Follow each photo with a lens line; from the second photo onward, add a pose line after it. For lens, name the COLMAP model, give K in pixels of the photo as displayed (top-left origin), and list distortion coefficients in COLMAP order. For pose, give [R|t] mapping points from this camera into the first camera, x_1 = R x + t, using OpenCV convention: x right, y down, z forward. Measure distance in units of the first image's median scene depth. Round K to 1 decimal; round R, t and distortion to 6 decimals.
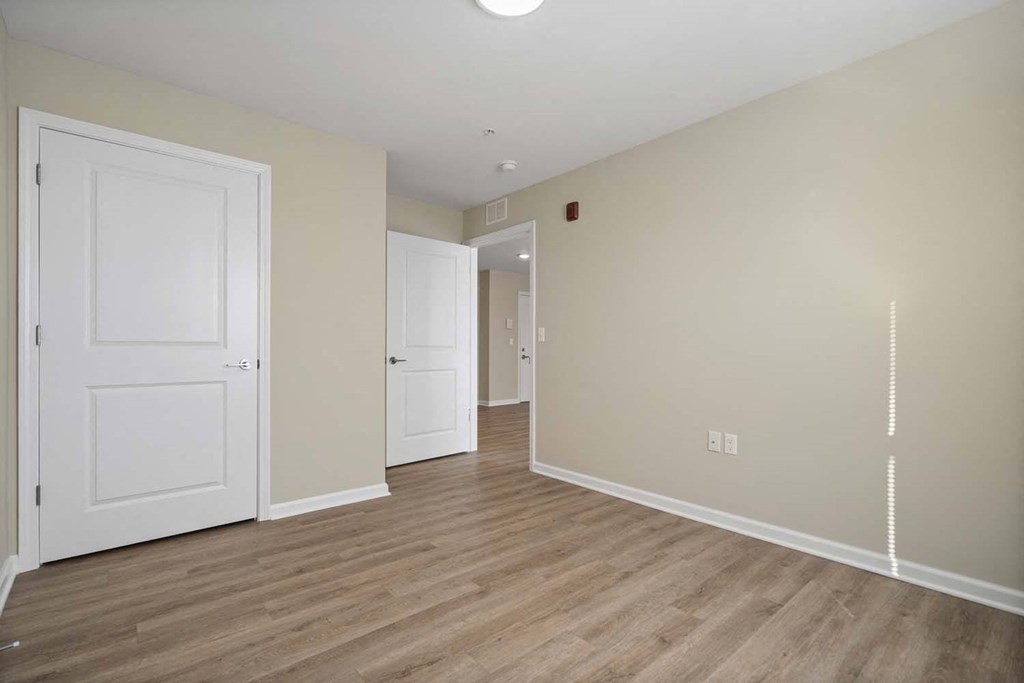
lens RADIAL K [[468.5, 0, 511.7], [0, 468.5, 346.3], [0, 0, 1]] dist [-0.002586, -0.000218]
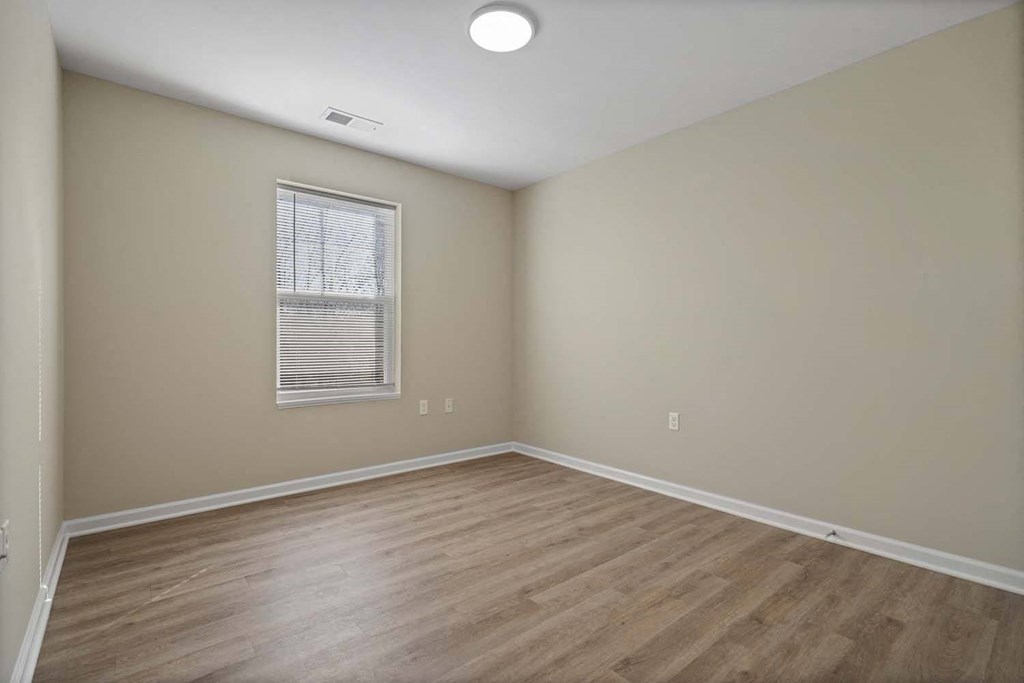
lens RADIAL K [[462.5, 0, 511.4], [0, 462.5, 344.7], [0, 0, 1]] dist [-0.002510, 0.000151]
pose [[-0.999858, -0.005073, 0.016062, -0.046259], [-0.004976, 0.999969, 0.006090, 0.009480], [-0.016093, 0.006009, -0.999852, 1.994601]]
